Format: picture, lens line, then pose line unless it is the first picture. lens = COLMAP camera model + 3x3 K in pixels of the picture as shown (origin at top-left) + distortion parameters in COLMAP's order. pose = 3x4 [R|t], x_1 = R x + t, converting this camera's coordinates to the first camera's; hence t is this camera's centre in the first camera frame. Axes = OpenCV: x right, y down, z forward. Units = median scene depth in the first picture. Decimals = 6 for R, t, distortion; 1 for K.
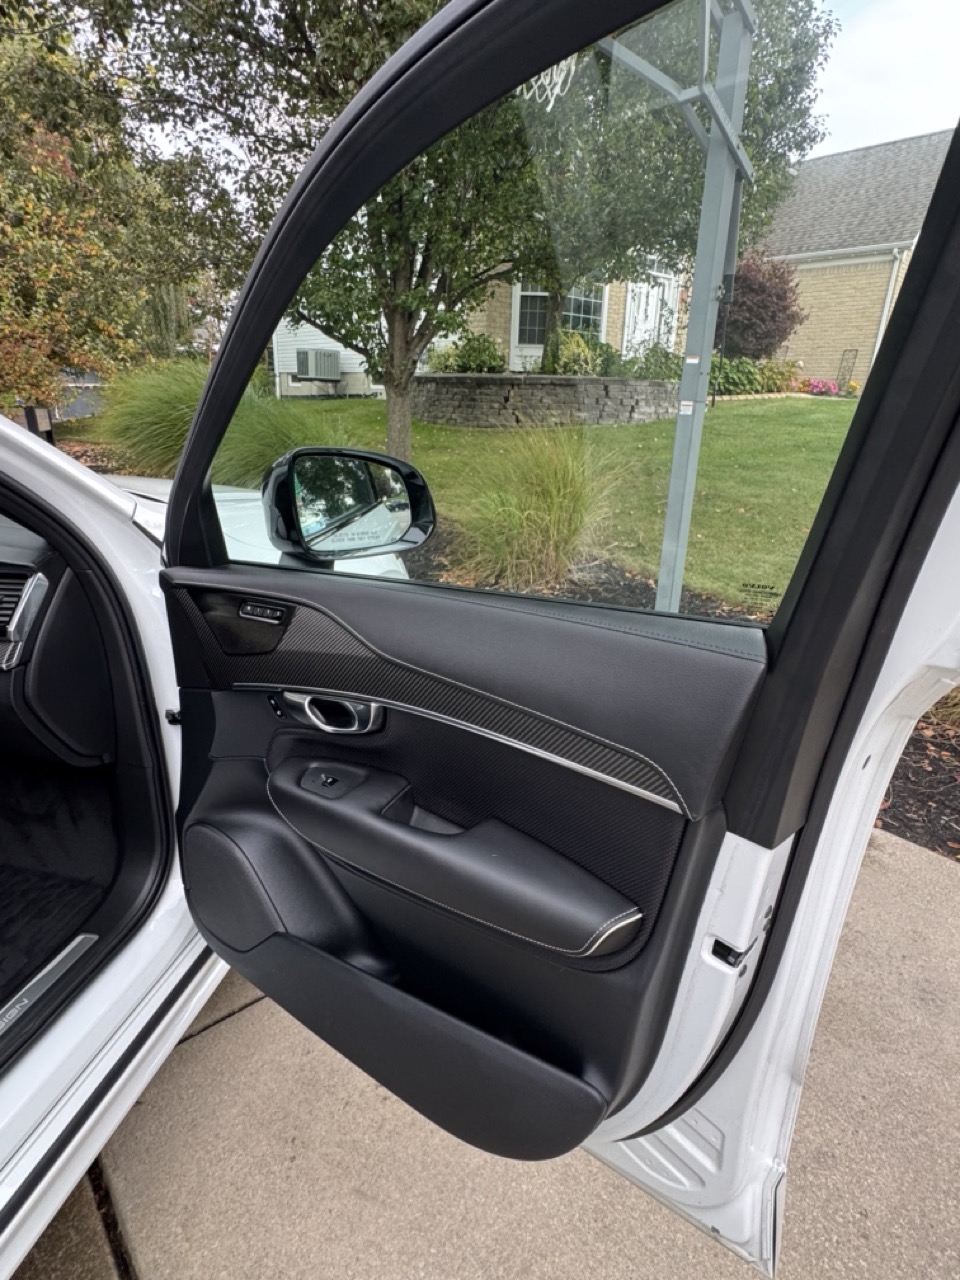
lens RADIAL K [[674.5, 0, 486.2], [0, 674.5, 630.4], [0, 0, 1]] dist [-0.001363, 0.001108]
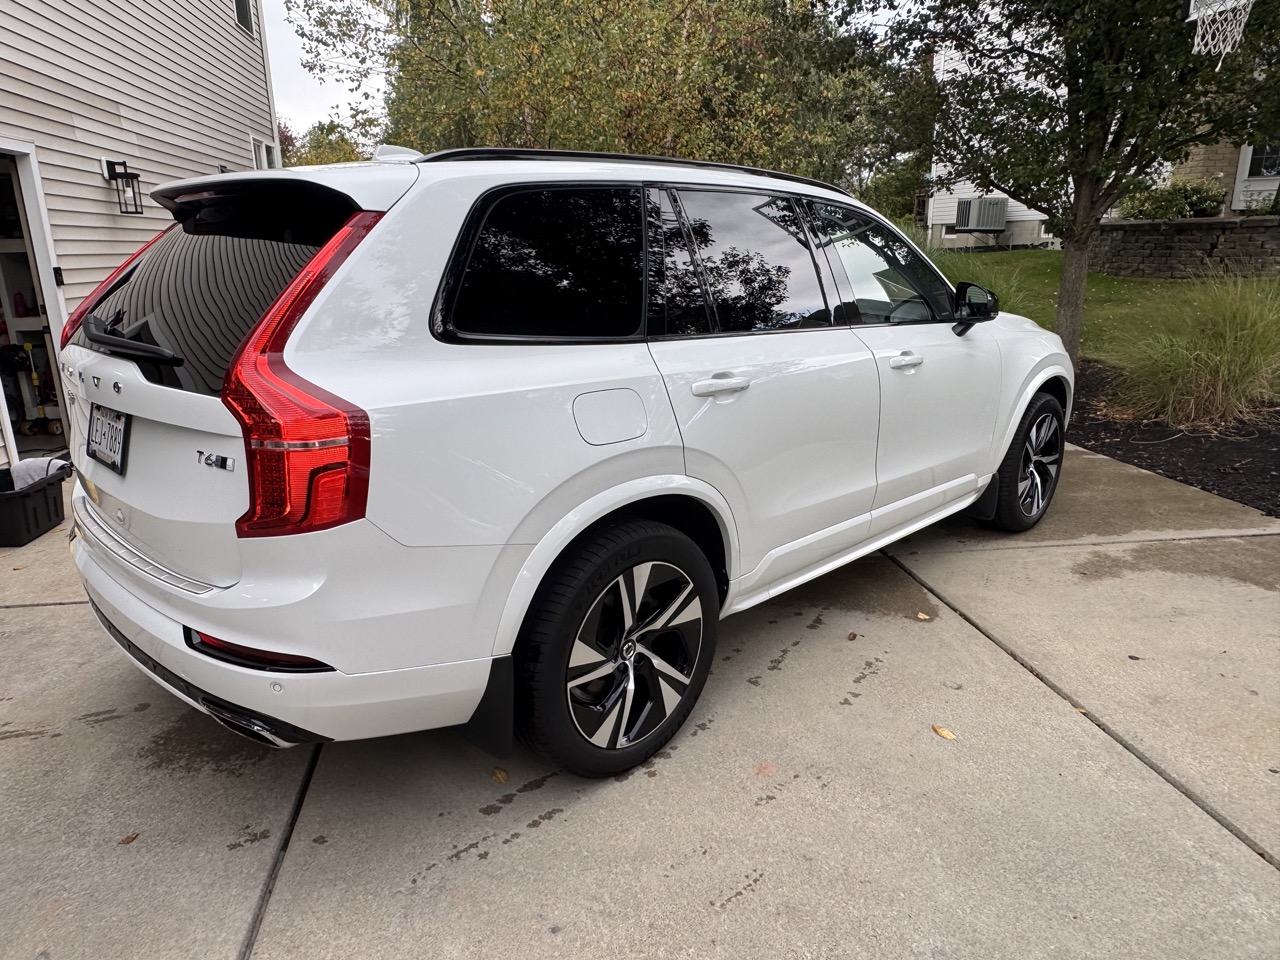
lens RADIAL K [[855.3, 0, 640.0], [0, 855.3, 480.0], [0, 0, 1]] dist [0.000410, 0.002801]
pose [[0.838043, 0.107271, -0.534956, 0.032883], [-0.143825, 0.989236, -0.026946, 0.090930], [0.526307, 0.099521, 0.844450, -0.287955]]
